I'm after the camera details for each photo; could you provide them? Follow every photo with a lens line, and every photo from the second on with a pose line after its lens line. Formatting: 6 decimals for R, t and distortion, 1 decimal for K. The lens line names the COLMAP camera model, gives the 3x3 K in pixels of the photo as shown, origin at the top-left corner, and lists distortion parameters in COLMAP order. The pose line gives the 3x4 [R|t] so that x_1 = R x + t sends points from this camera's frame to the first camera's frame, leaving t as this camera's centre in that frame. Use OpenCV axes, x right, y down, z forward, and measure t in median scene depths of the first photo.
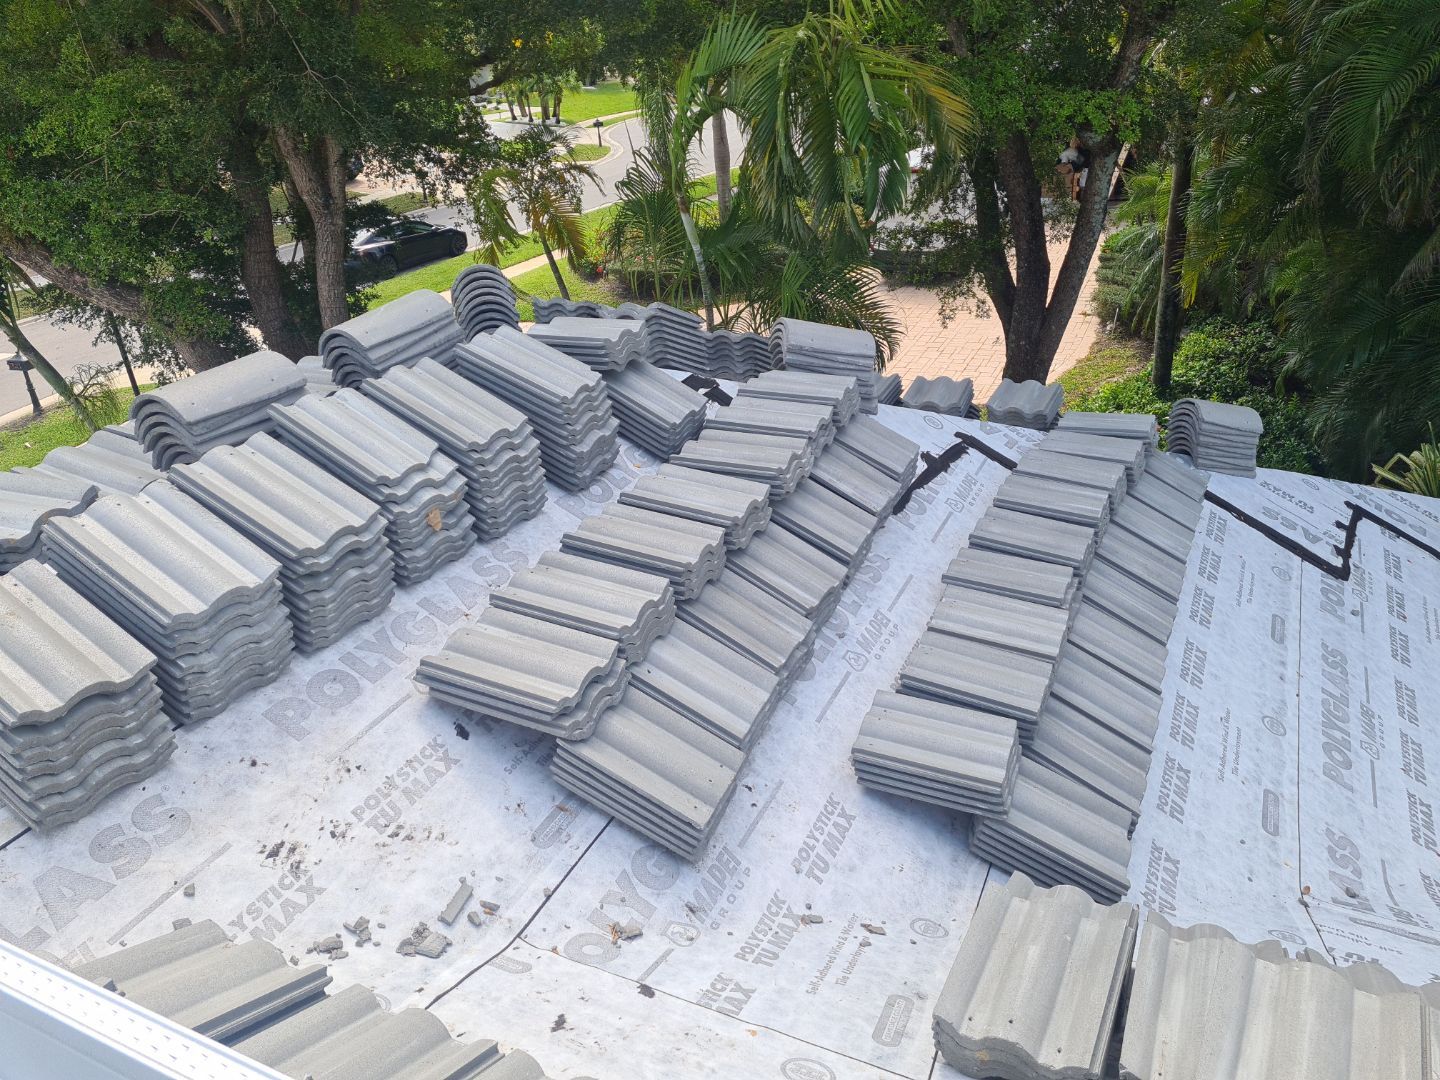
lens RADIAL K [[1094.7, 0, 723.8], [0, 1094.7, 536.8], [0, 0, 1]] dist [0.064004, -0.057778]
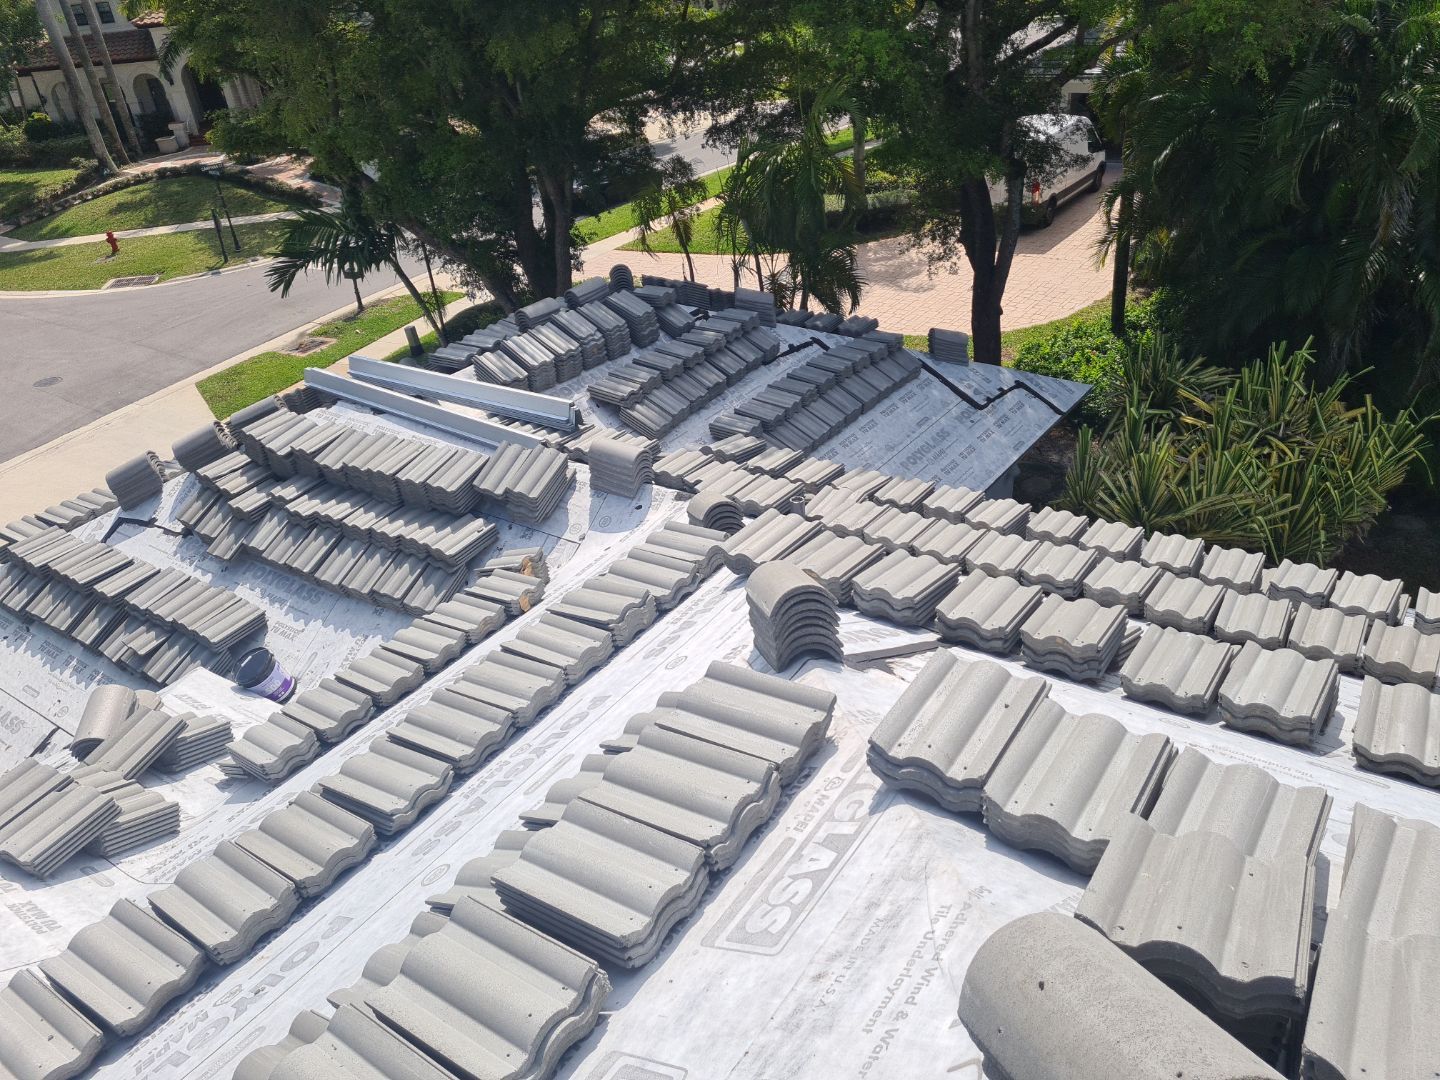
lens RADIAL K [[1094.7, 0, 724.7], [0, 1094.7, 544.7], [0, 0, 1]] dist [0.064004, -0.057778]
pose [[0.982841, 0.077734, -0.167278, 0.688132], [-0.063940, 0.994212, 0.086332, 0.241861], [0.173020, -0.074155, 0.982123, -2.131863]]
